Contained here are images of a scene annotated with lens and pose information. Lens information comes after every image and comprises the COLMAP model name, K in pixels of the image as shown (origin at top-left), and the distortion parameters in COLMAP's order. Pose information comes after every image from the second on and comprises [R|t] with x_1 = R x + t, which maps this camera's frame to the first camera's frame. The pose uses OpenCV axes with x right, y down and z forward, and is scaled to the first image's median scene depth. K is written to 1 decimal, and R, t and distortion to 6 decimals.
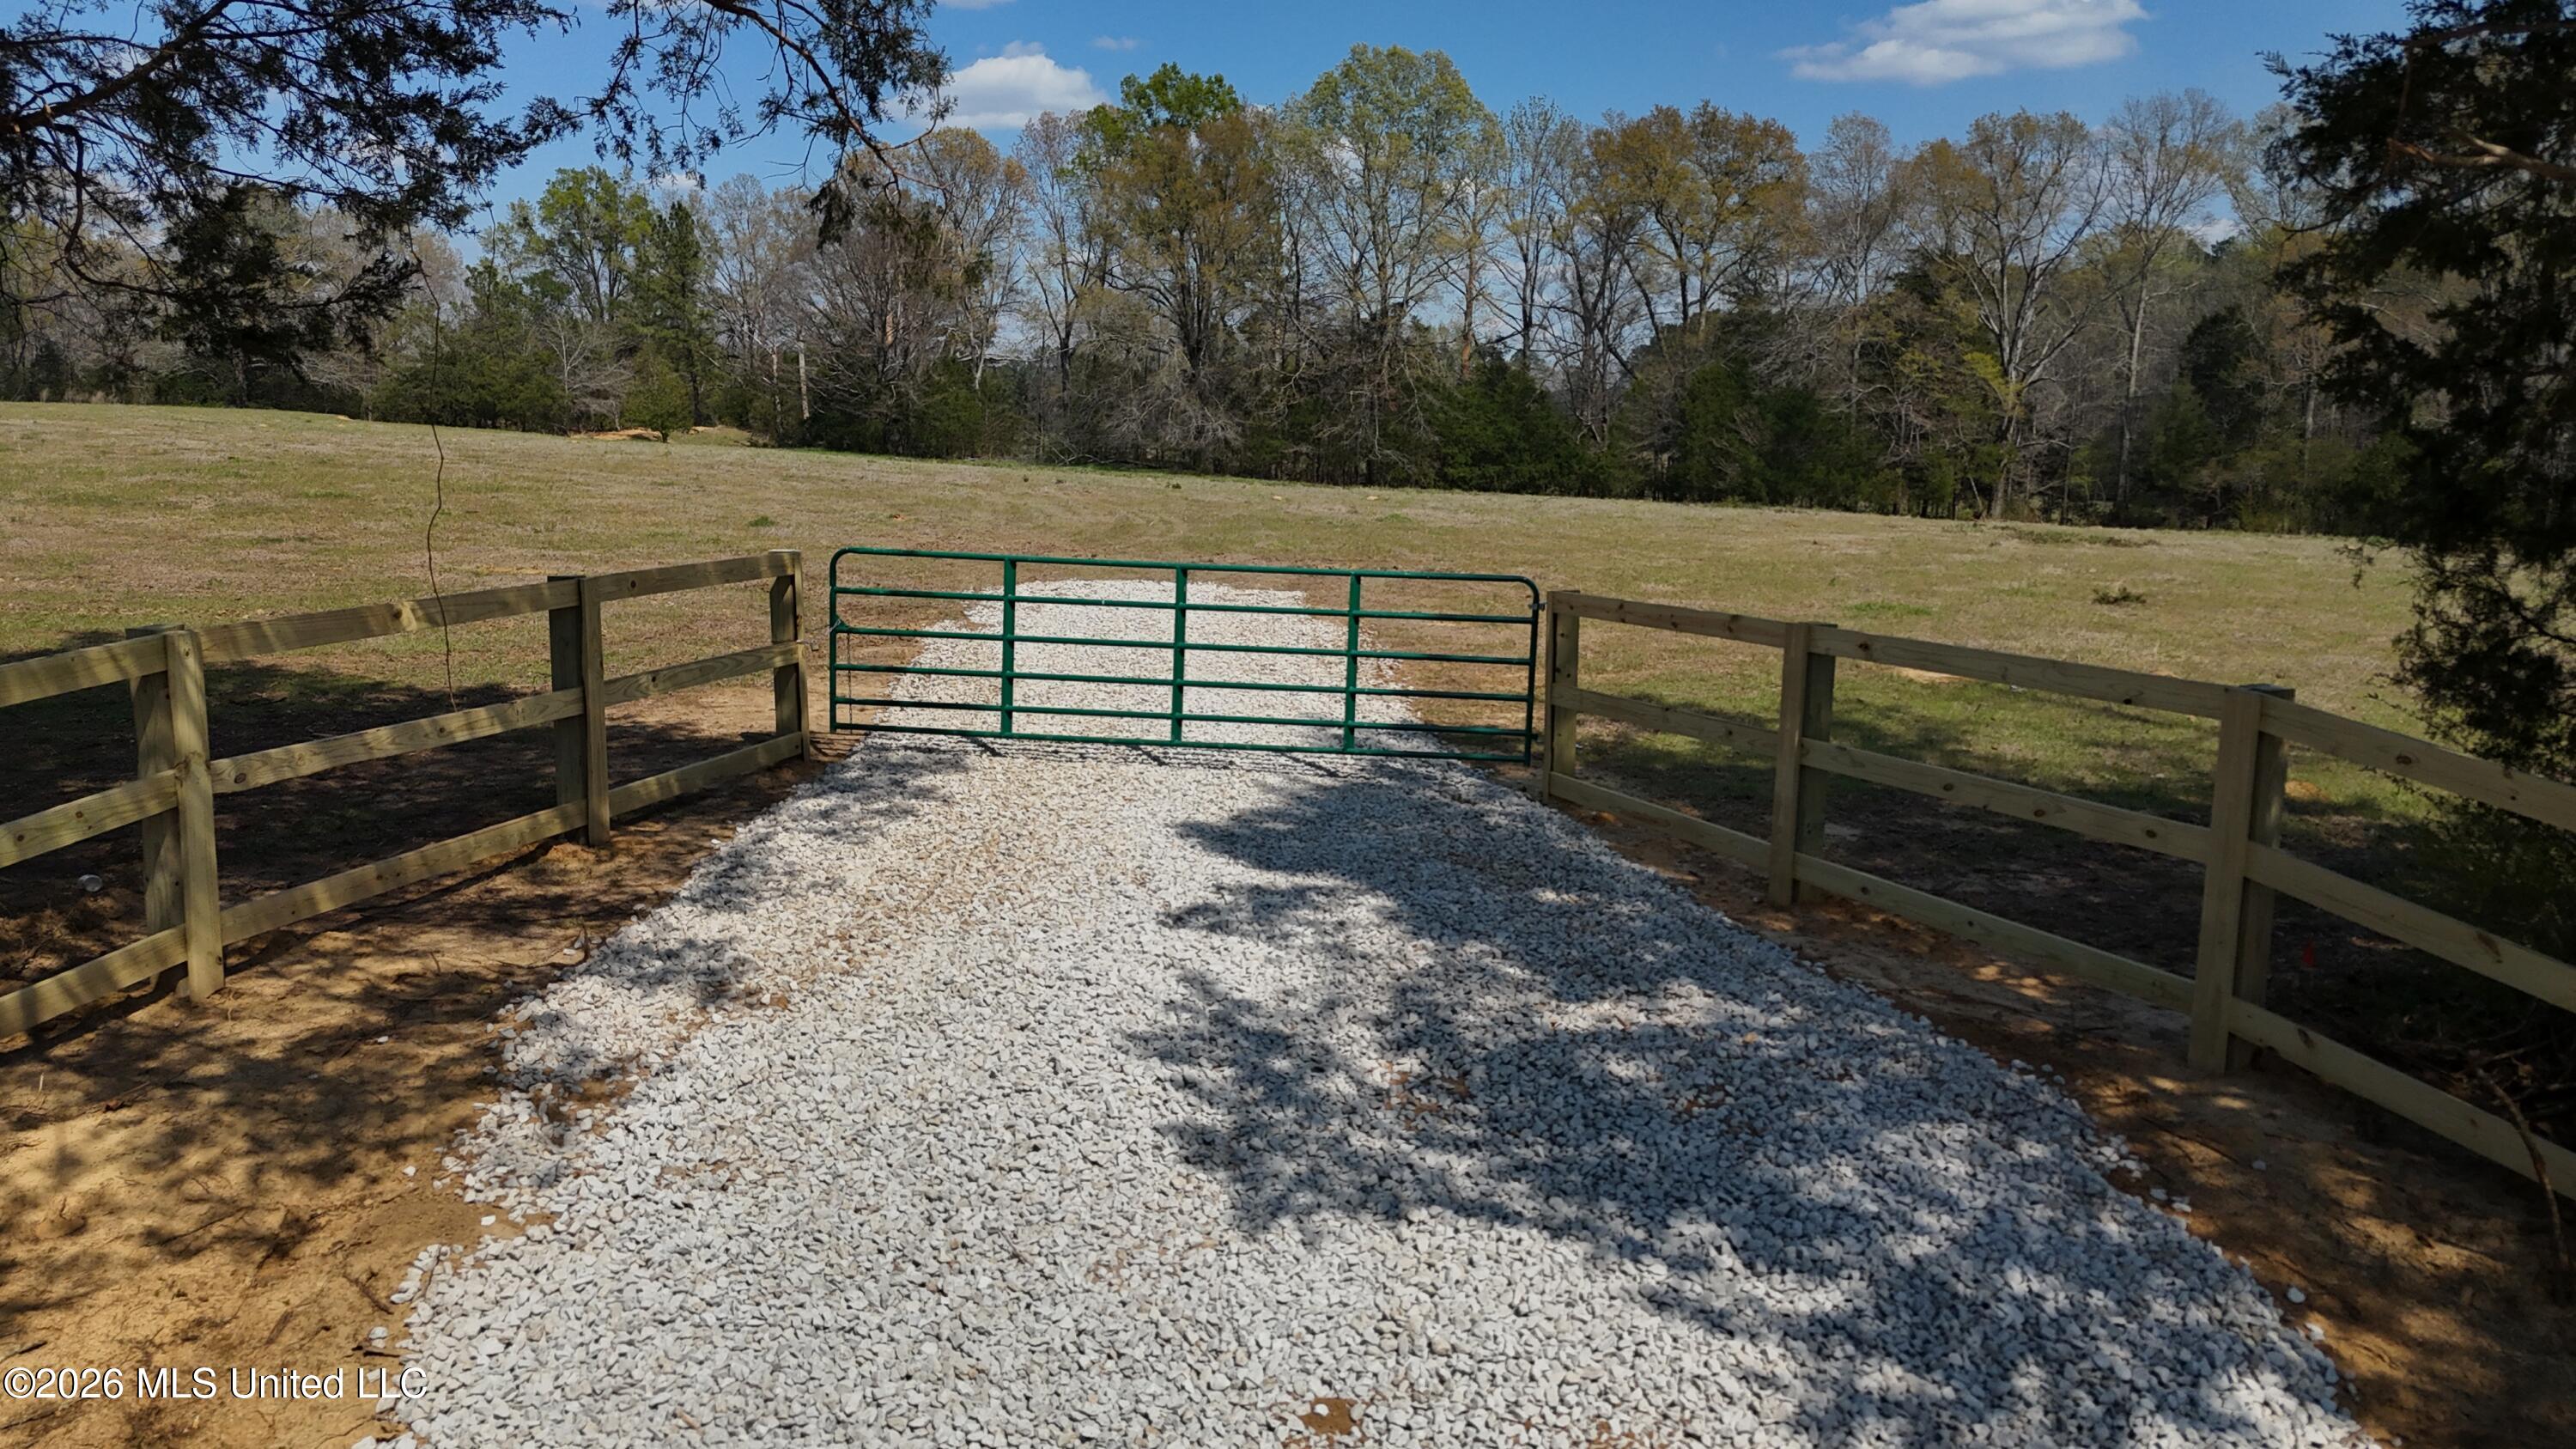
lens RADIAL K [[1892.0, 0, 1288.0], [0, 1892.0, 724.5], [0, 0, 1]] dist [0.085037, -0.083061]
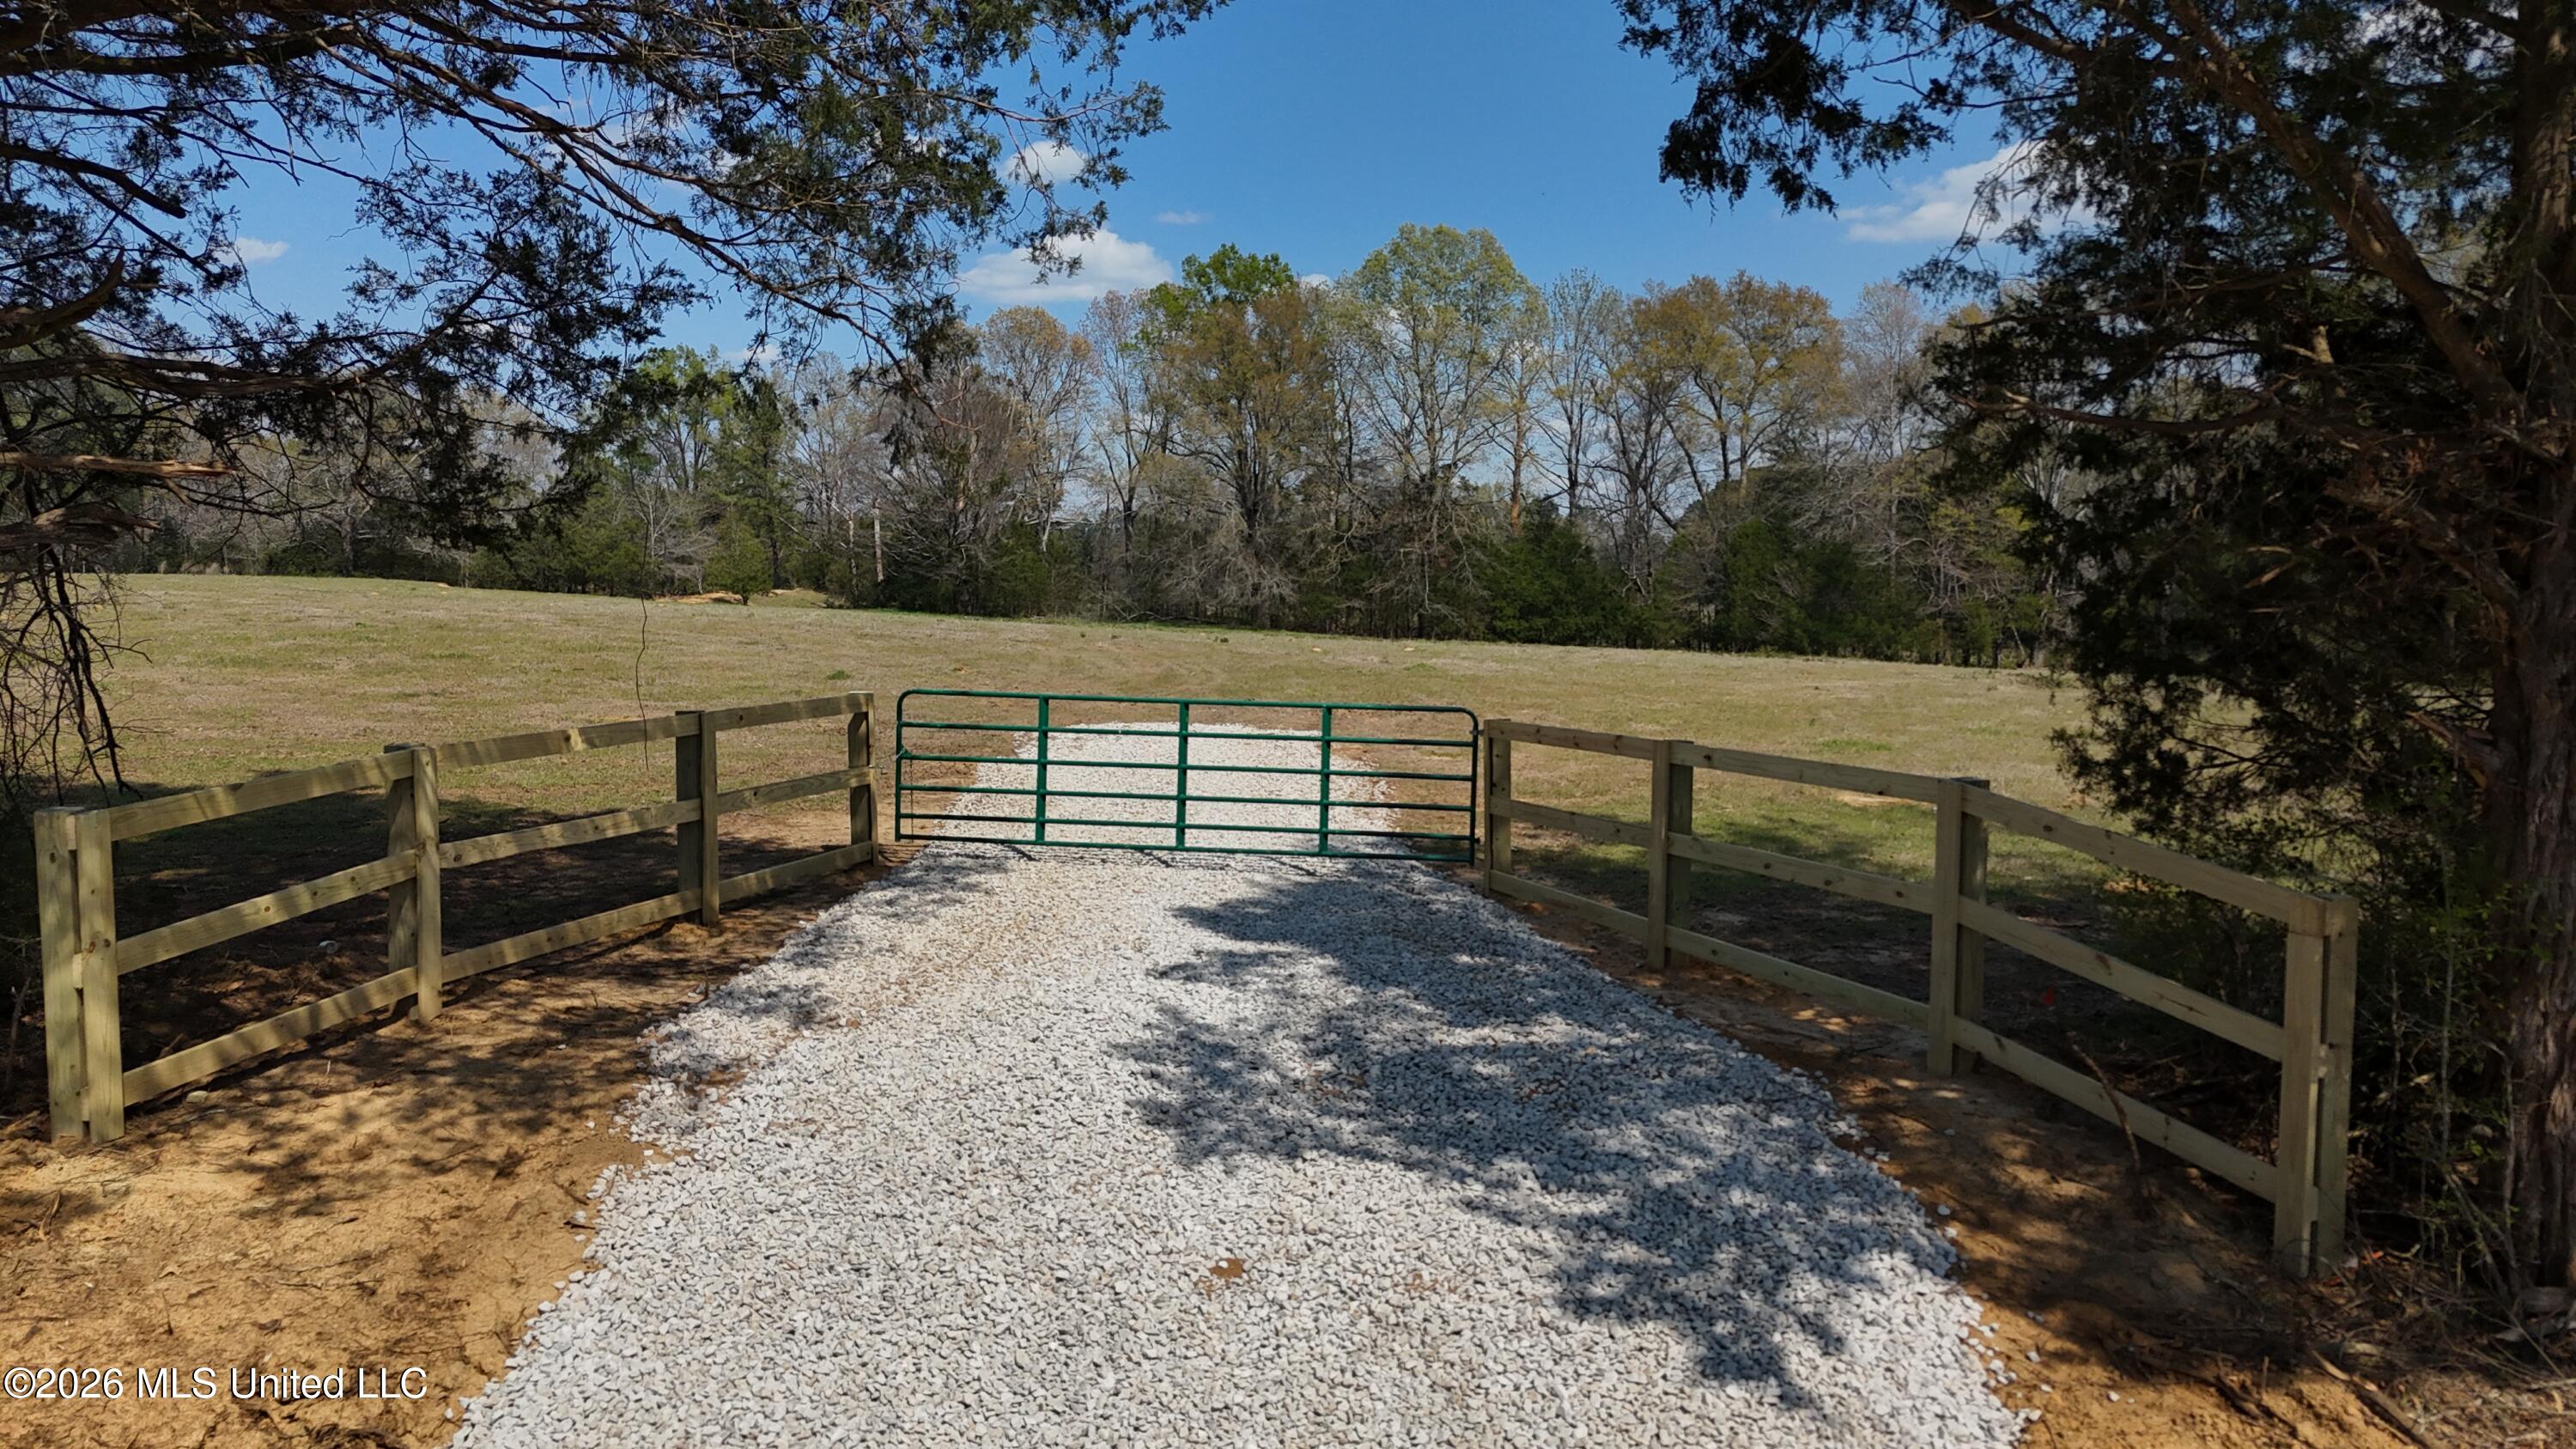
lens RADIAL K [[1892.0, 0, 1288.0], [0, 1892.0, 724.5], [0, 0, 1]] dist [0.085037, -0.083061]
pose [[0.999372, -0.006879, -0.034759, 0.074969], [0.004039, 0.996697, -0.081114, 0.042504], [0.035202, 0.080923, 0.996099, -0.293184]]
